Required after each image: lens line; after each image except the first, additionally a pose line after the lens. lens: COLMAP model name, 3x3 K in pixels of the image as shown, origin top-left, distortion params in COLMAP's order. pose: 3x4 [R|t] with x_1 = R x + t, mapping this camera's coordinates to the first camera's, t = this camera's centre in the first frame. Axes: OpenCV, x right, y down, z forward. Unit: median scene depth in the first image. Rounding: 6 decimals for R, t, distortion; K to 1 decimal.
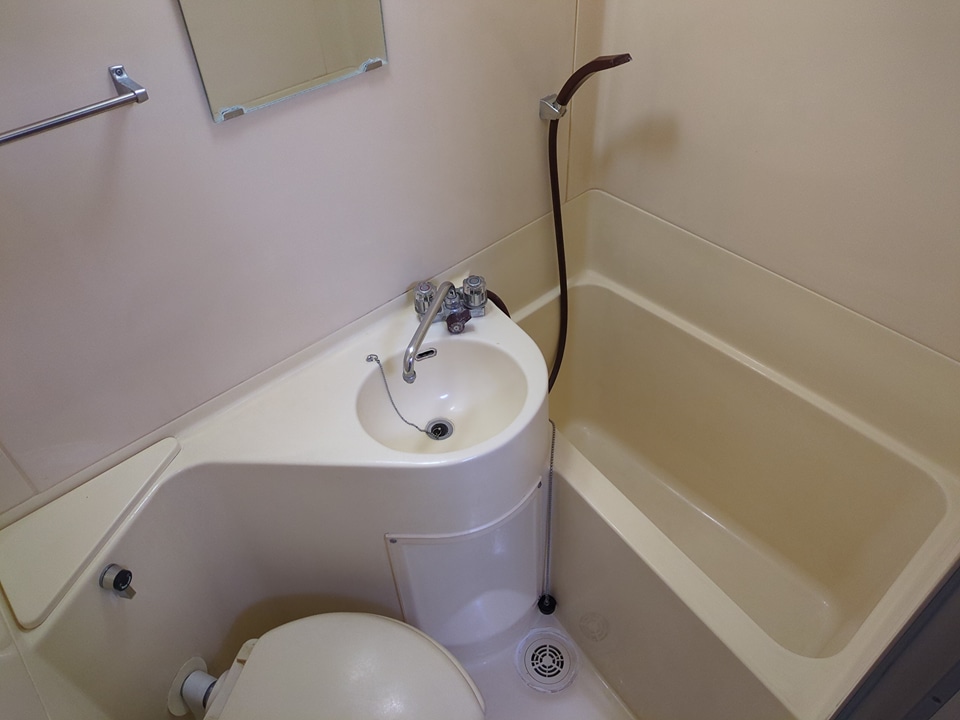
lens RADIAL K [[719.5, 0, 488.2], [0, 719.5, 338.9], [0, 0, 1]] dist [0.051503, -0.047927]
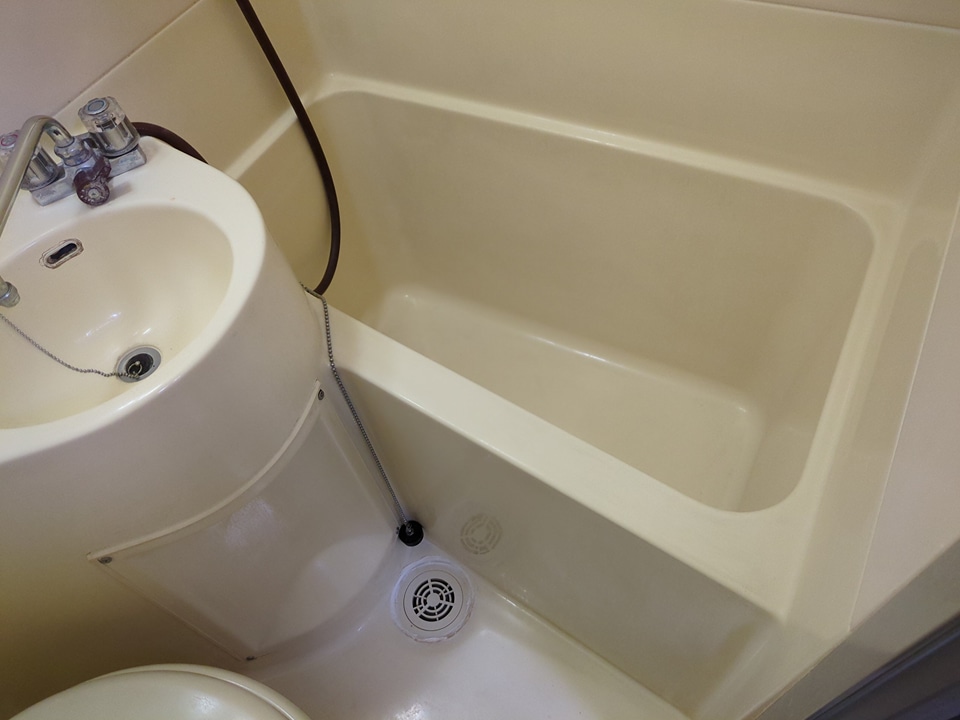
lens RADIAL K [[719.5, 0, 482.3], [0, 719.5, 352.9], [0, 0, 1]] dist [0.051503, -0.047927]
pose [[0.938878, -0.318823, 0.129846, 0.130476], [0.291482, 0.936925, 0.192897, 0.081378], [-0.183156, -0.143259, 0.972590, 0.335020]]
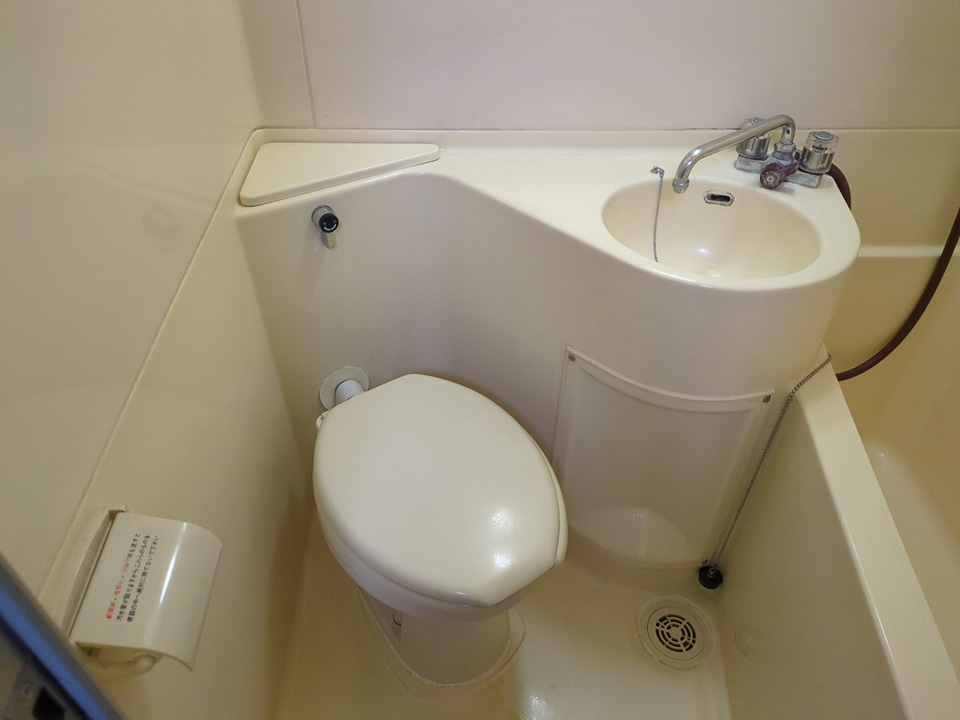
lens RADIAL K [[719.5, 0, 477.2], [0, 719.5, 358.6], [0, 0, 1]] dist [0.051503, -0.047927]
pose [[0.755805, 0.462192, -0.463830, 0.170569], [-0.469245, 0.876360, 0.108637, 0.217911], [0.456693, 0.135541, 0.879238, 0.162353]]
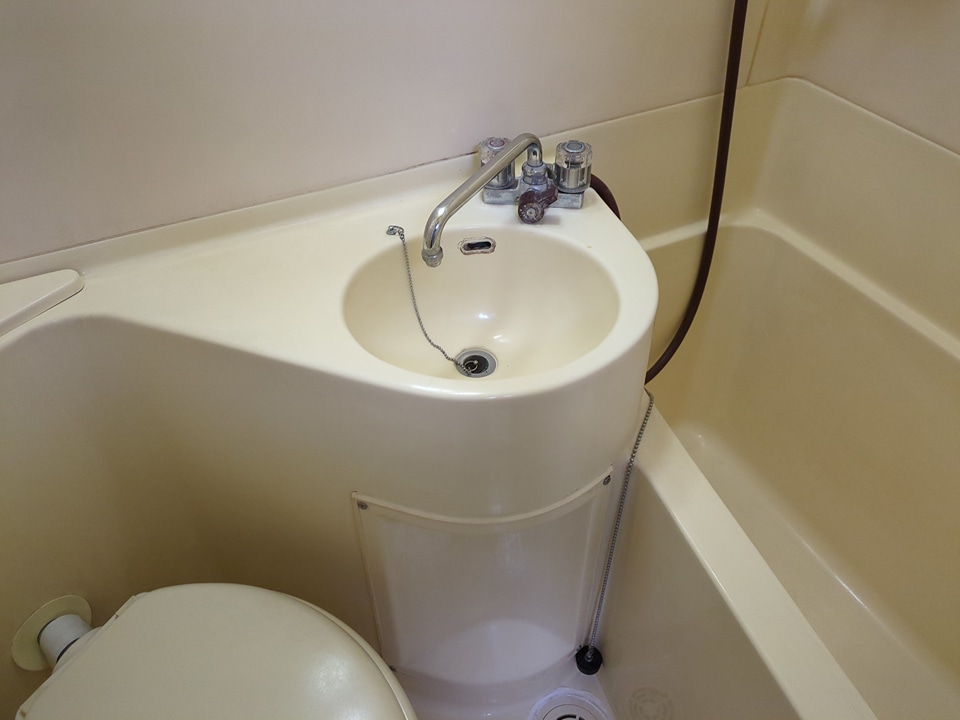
lens RADIAL K [[719.5, 0, 477.7], [0, 719.5, 355.7], [0, 0, 1]] dist [0.051503, -0.047927]
pose [[0.959352, 0.209958, -0.188576, 0.056864], [-0.207235, 0.977691, 0.034270, 0.094526], [0.191564, 0.006202, 0.981461, 0.346629]]
